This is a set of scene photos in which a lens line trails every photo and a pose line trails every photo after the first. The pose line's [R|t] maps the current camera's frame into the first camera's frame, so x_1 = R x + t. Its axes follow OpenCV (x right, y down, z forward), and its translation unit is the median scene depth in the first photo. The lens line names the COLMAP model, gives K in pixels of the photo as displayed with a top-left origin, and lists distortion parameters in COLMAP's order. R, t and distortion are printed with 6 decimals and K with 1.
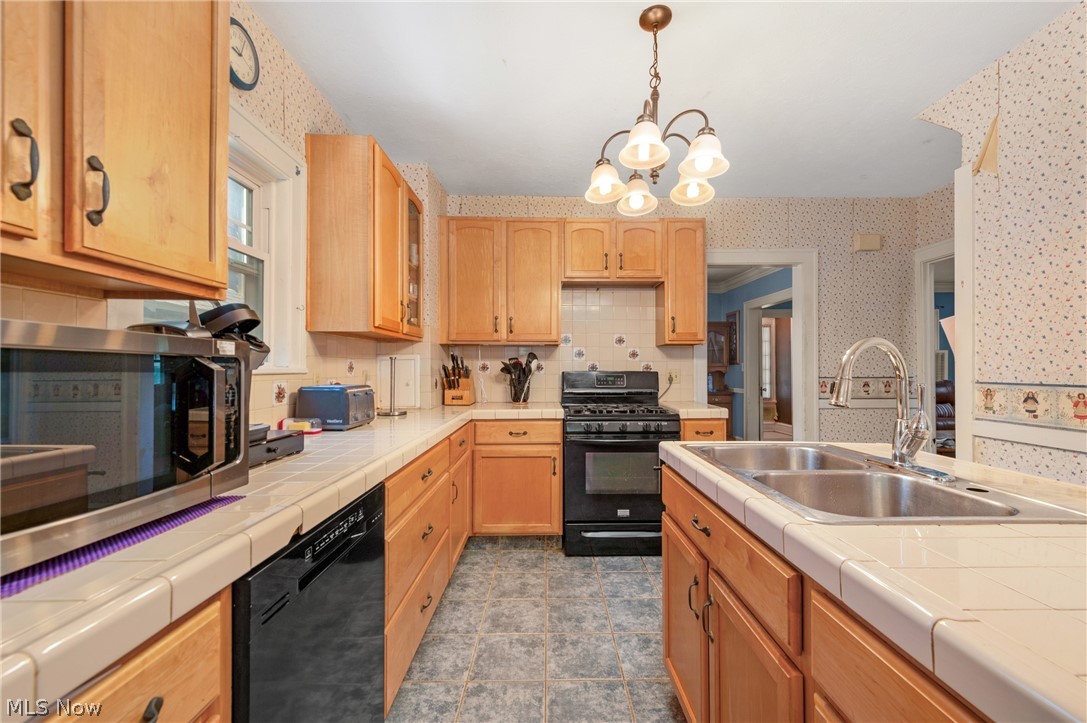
lens RADIAL K [[447.7, 0, 557.8], [0, 447.7, 362.6], [0, 0, 1]] dist [0.014884, 0.000428]
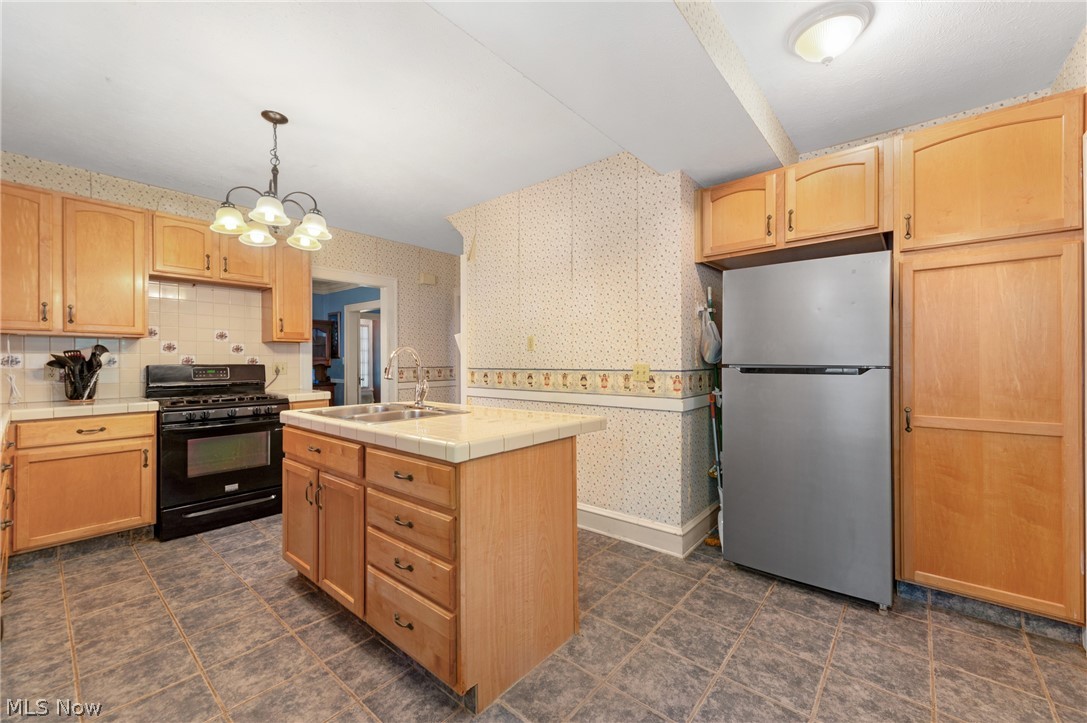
lens RADIAL K [[423.3, 0, 555.8], [0, 423.3, 360.6], [0, 0, 1]] dist [0.022112, -0.003065]
pose [[0.658843, -0.001243, 0.752279, -0.149543], [-0.006671, 0.999950, 0.007494, -0.003799], [-0.752251, -0.009956, 0.658802, -0.387072]]
